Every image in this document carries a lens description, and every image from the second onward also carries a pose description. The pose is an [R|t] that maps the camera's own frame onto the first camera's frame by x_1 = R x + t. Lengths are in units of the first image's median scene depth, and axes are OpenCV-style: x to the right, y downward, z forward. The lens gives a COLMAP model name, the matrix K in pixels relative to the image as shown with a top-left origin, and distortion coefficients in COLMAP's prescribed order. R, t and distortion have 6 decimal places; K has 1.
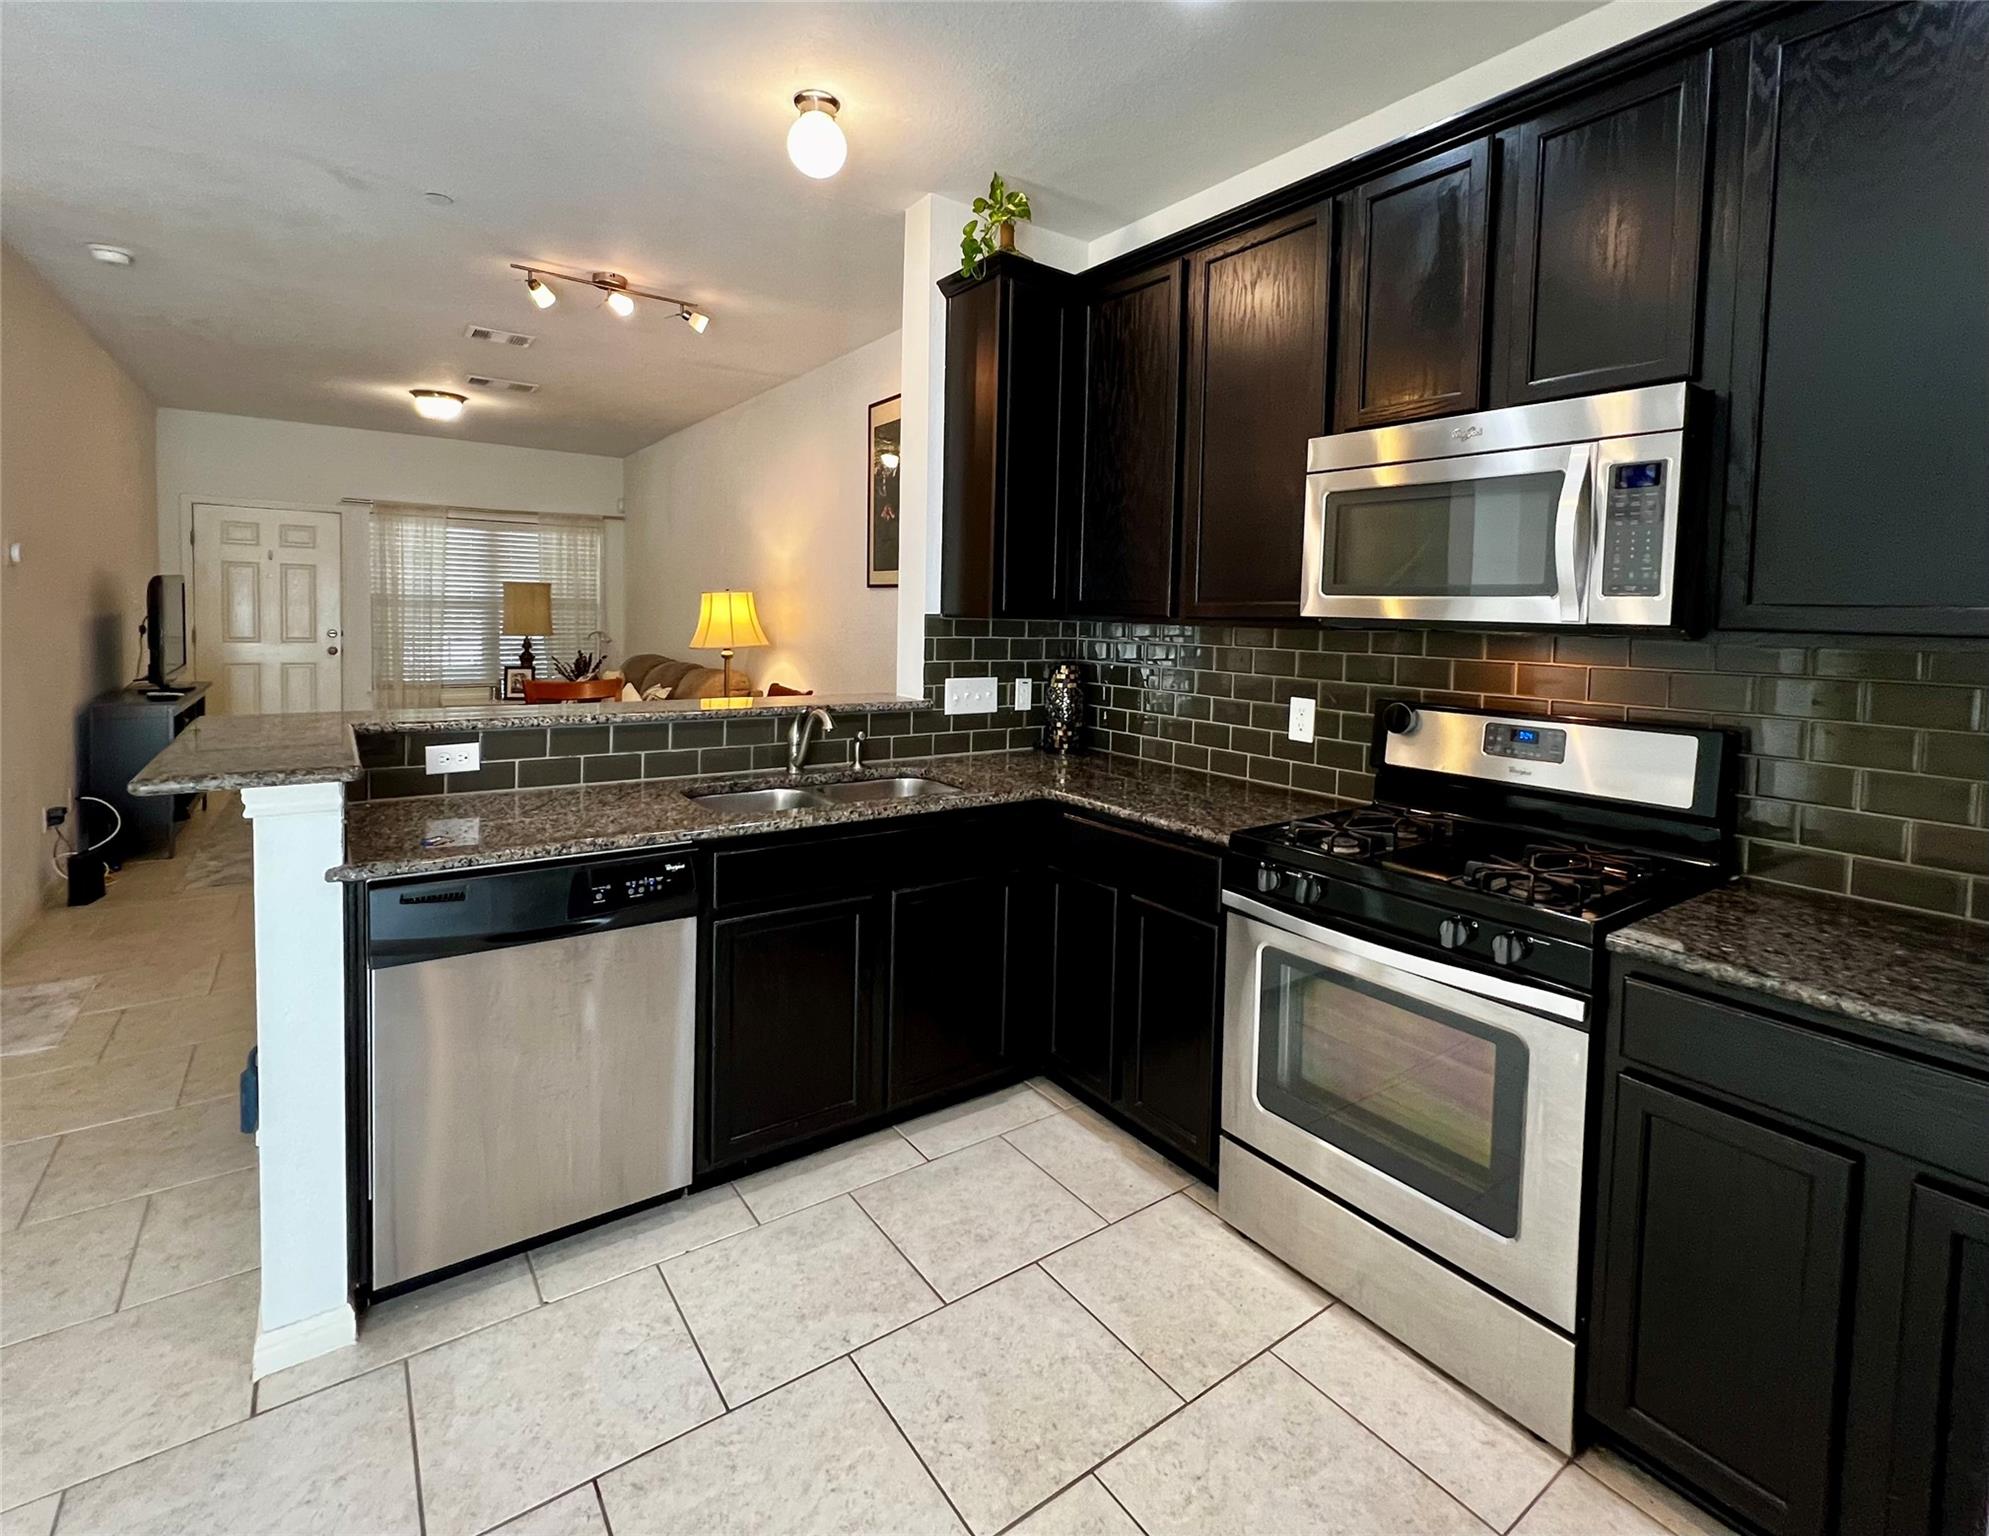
lens RADIAL K [[943.9, 0, 993.2], [0, 943.9, 677.8], [0, 0, 1]] dist [0.001313, 0.000212]
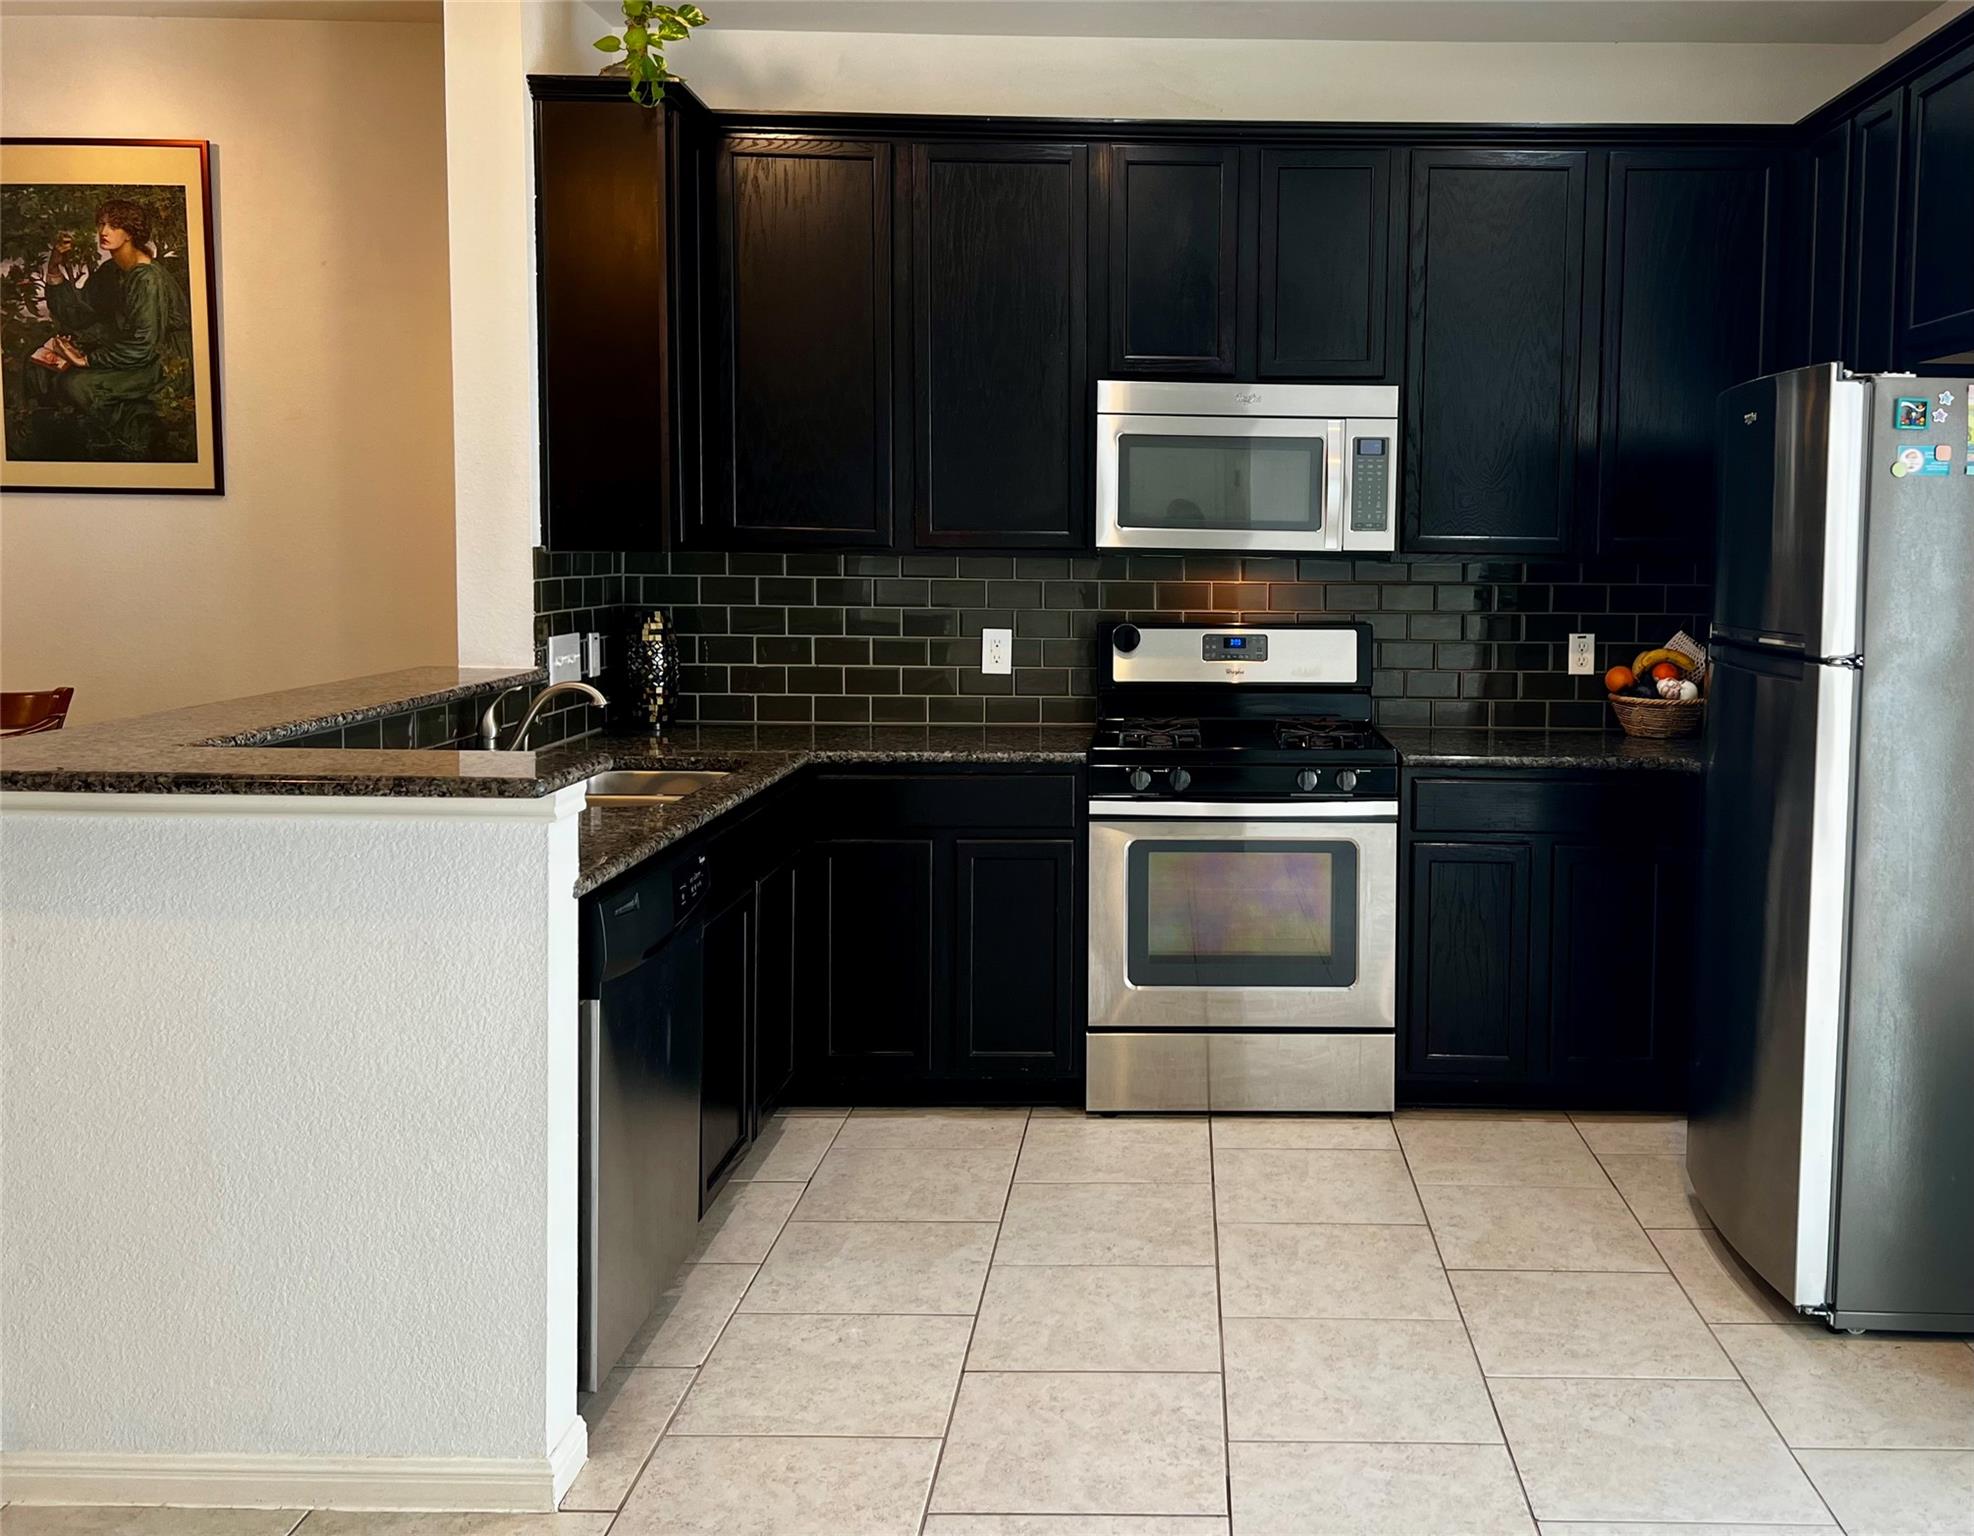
lens RADIAL K [[2344.6, 0, 986.5], [0, 2344.6, 762.2], [0, 0, 1]] dist [0.117224, 0.000000]
pose [[0.573793, -0.100078, 0.812863, -1.656721], [0.058145, 0.994979, 0.081456, -0.039183], [-0.816934, 0.000525, 0.576731, -0.376629]]
